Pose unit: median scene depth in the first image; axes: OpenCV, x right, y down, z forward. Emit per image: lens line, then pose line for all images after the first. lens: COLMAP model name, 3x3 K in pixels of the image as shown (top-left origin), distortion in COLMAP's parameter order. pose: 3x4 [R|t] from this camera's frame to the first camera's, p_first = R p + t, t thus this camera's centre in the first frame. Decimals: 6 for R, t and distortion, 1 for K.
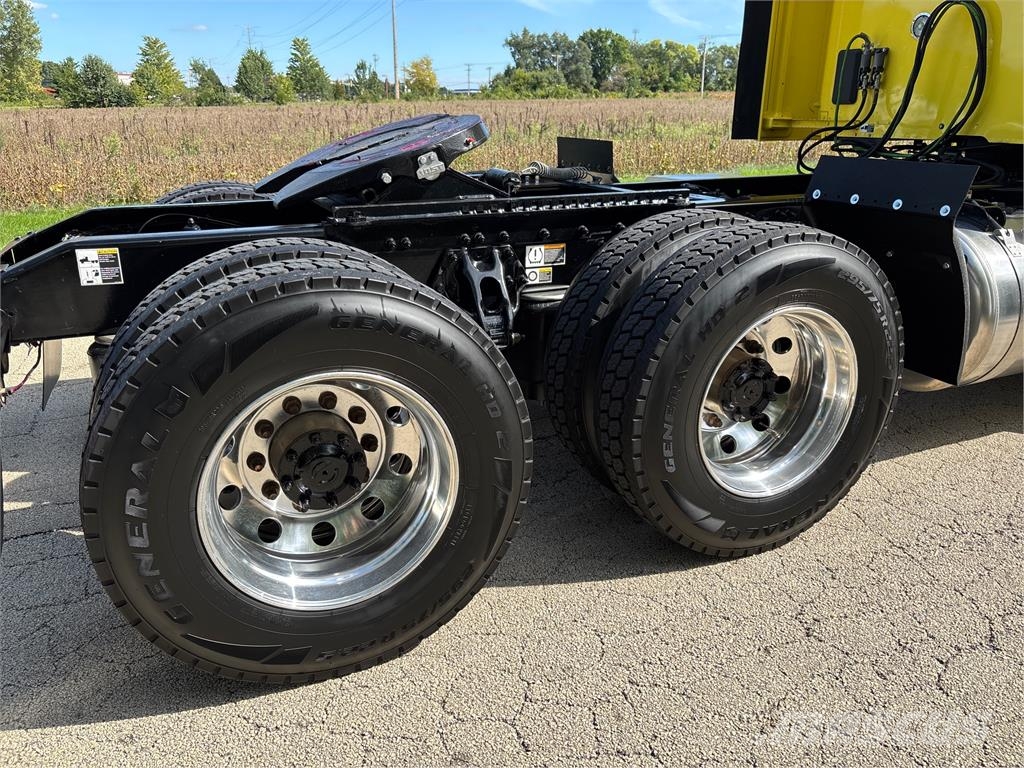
lens RADIAL K [[767.4, 0, 531.0], [0, 767.4, 386.8], [0, 0, 1]] dist [0.002919, 0.001203]
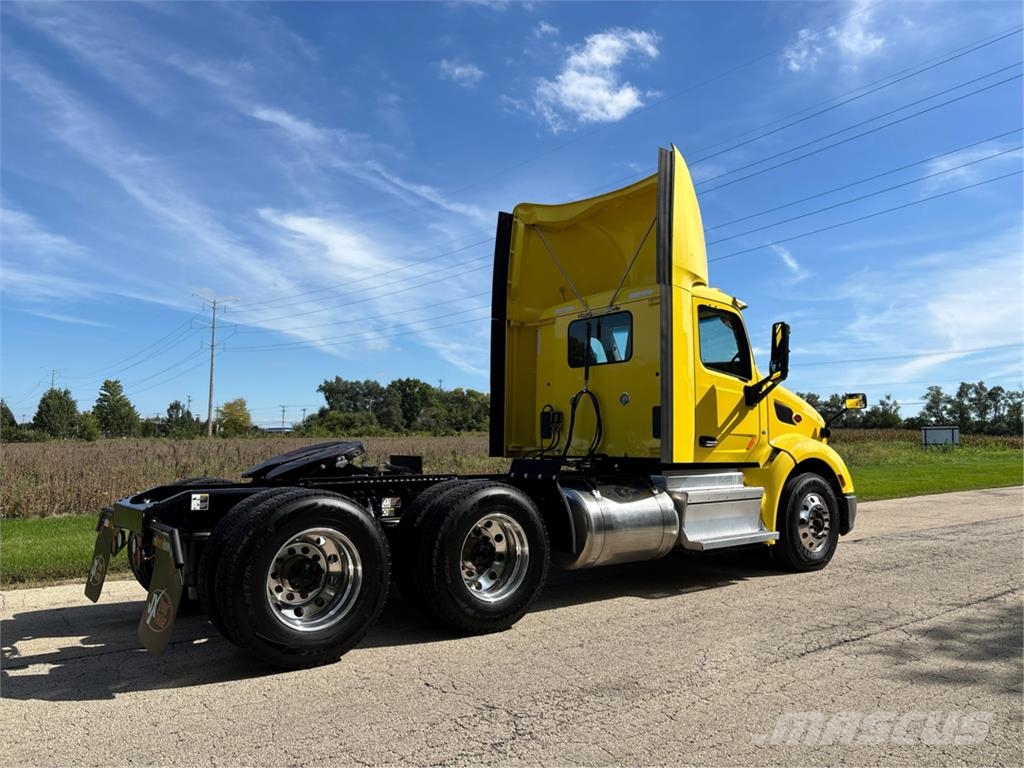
lens RADIAL K [[756.2, 0, 508.3], [0, 756.2, 383.2], [0, 0, 1]] dist [-0.003855, -0.004564]
pose [[0.977352, 0.018180, 0.210837, -0.117981], [0.071392, 0.909569, -0.409374, 0.432959], [-0.199213, 0.415155, 0.887672, -1.133203]]
